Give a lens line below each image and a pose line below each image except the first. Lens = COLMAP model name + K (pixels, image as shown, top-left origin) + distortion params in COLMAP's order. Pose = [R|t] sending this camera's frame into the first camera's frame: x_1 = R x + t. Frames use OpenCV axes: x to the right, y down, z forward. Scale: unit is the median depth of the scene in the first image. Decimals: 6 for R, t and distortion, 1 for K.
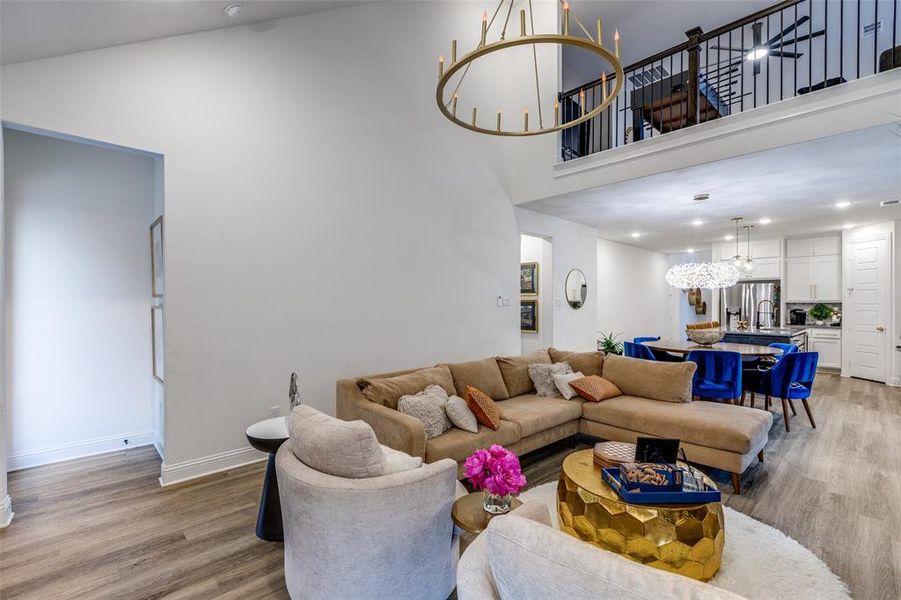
lens RADIAL K [[404.5, 0, 449.4], [0, 404.5, 306.2], [0, 0, 1]] dist [0.000528, -0.000128]
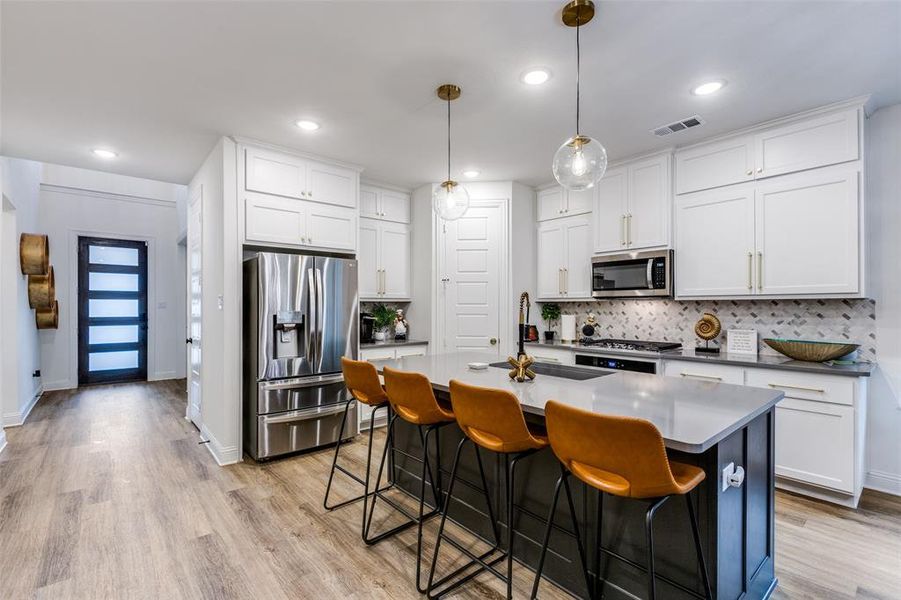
lens RADIAL K [[404.5, 0, 449.4], [0, 404.5, 306.2], [0, 0, 1]] dist [0.000528, -0.000128]
pose [[0.056750, -0.002545, 0.998385, 0.343237], [0.002484, 0.999994, 0.002408, -0.003299], [-0.998385, 0.002344, 0.056756, 0.889555]]
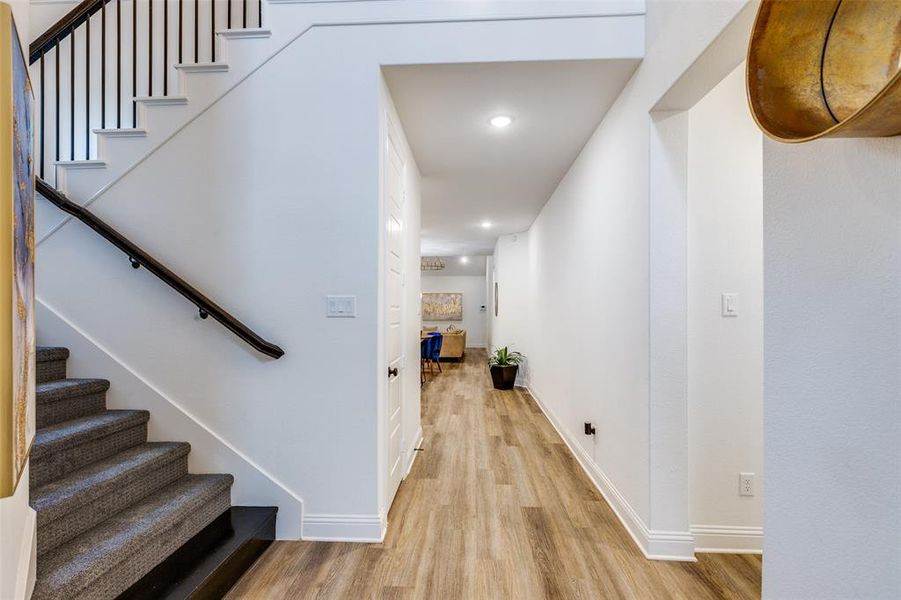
lens RADIAL K [[402.5, 0, 453.1], [0, 402.5, 298.3], [0, 0, 1]] dist [-0.000306, -0.000029]
pose [[-0.725747, -0.027475, -0.687412, 1.063938], [-0.005750, 0.999410, -0.033874, -0.001526], [0.687937, -0.020631, -0.725477, 1.542722]]
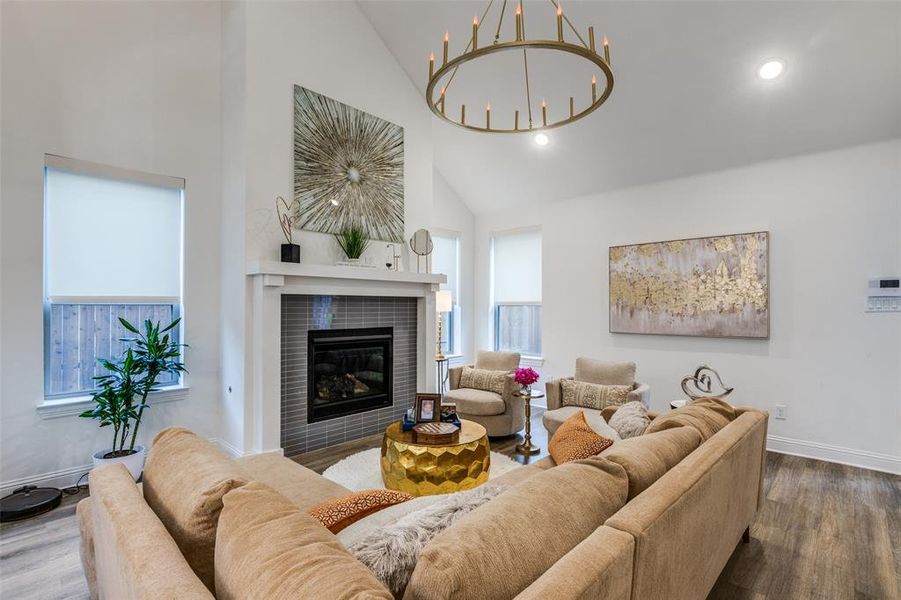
lens RADIAL K [[432.4, 0, 455.0], [0, 432.4, 303.8], [0, 0, 1]] dist [0.001578, 0.000396]
pose [[-0.997810, -0.002856, -0.066083, 0.133023], [-0.002786, 0.999995, -0.001162, -0.003710], [0.066086, -0.000975, -0.997813, 0.679865]]
